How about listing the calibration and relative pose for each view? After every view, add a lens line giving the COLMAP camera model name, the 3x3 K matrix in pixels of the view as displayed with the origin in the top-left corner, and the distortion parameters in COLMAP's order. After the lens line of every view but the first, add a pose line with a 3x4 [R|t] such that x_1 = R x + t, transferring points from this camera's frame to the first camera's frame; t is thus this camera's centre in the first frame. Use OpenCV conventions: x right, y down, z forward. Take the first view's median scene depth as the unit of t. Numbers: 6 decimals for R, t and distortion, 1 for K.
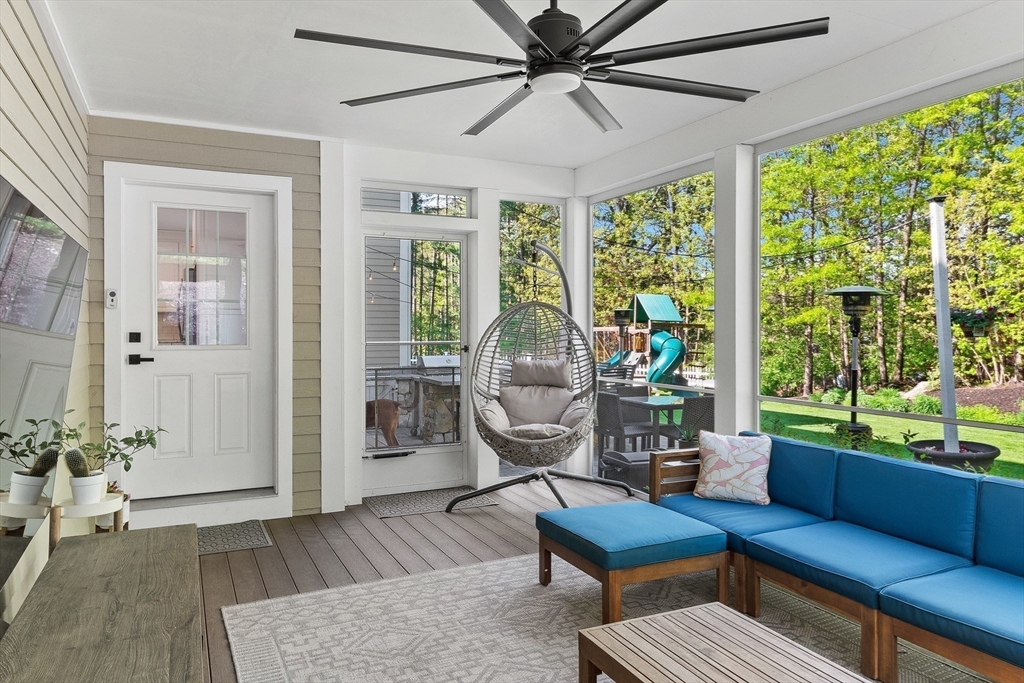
lens RADIAL K [[700.5, 0, 513.7], [0, 700.5, 338.0], [0, 0, 1]] dist [0.009222, 0.001613]
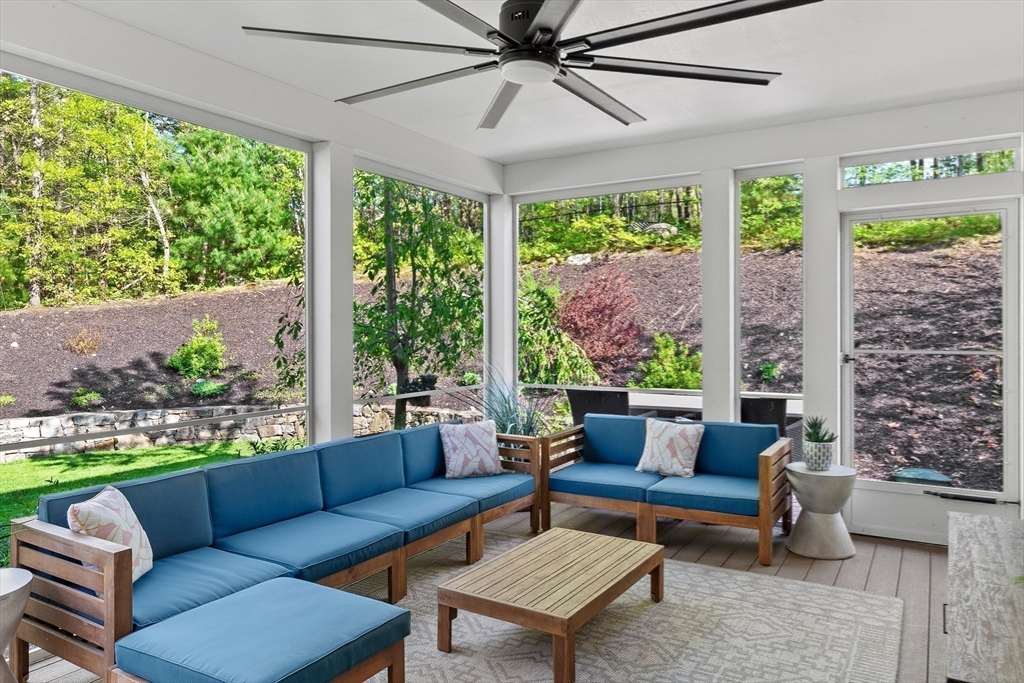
lens RADIAL K [[700.5, 0, 514.5], [0, 700.5, 336.1], [0, 0, 1]] dist [0.009222, 0.001613]
pose [[-0.542207, -0.024522, 0.839887, -0.799912], [0.004121, 0.999484, 0.031842, -0.067536], [-0.840235, 0.020726, -0.541827, 1.691981]]
